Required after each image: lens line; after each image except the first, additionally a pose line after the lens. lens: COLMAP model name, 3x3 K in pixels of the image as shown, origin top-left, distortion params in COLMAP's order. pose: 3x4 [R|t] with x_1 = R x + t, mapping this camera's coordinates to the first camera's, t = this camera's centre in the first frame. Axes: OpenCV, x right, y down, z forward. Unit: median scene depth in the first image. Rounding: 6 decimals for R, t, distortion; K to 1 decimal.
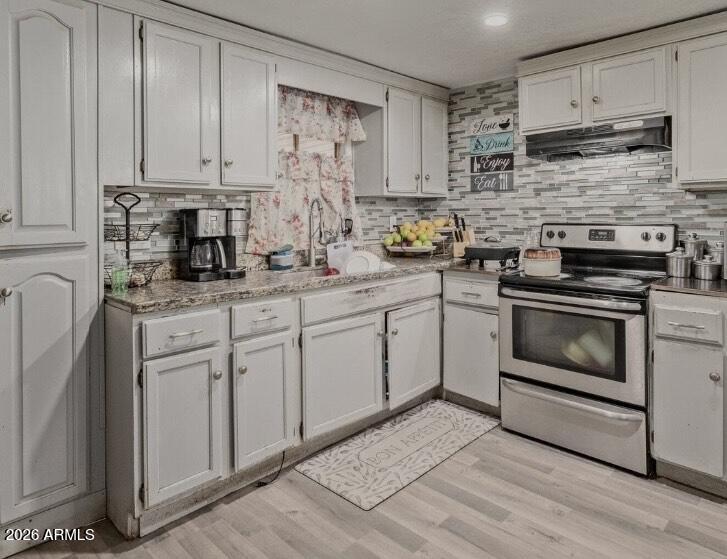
lens RADIAL K [[479.3, 0, 361.6], [0, 479.3, 213.0], [0, 0, 1]] dist [-0.000381, 0.002018]
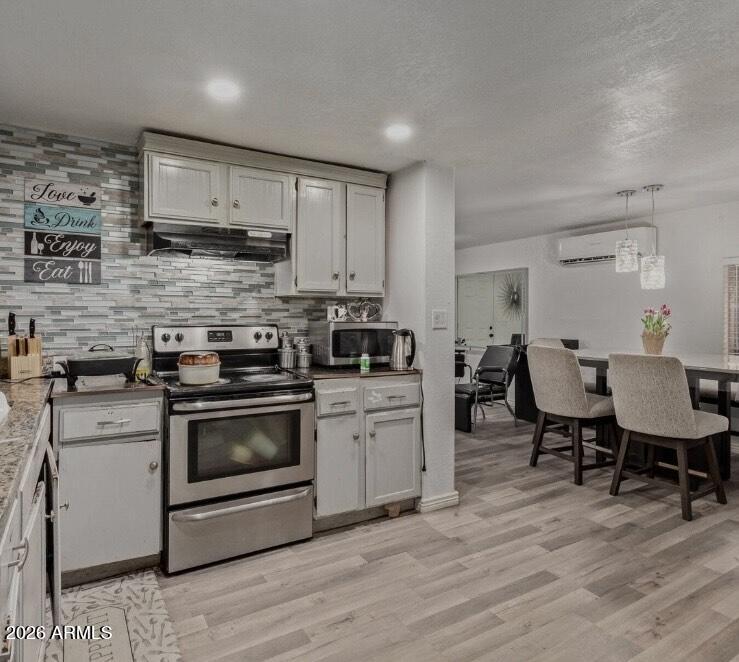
lens RADIAL K [[487.8, 0, 368.0], [0, 487.8, 311.7], [0, 0, 1]] dist [0.005589, 0.002812]
pose [[0.248749, 0.012342, 0.968489, -0.354758], [-0.009321, 0.999903, -0.010349, 0.001507], [-0.968523, -0.006453, 0.248840, 0.371654]]
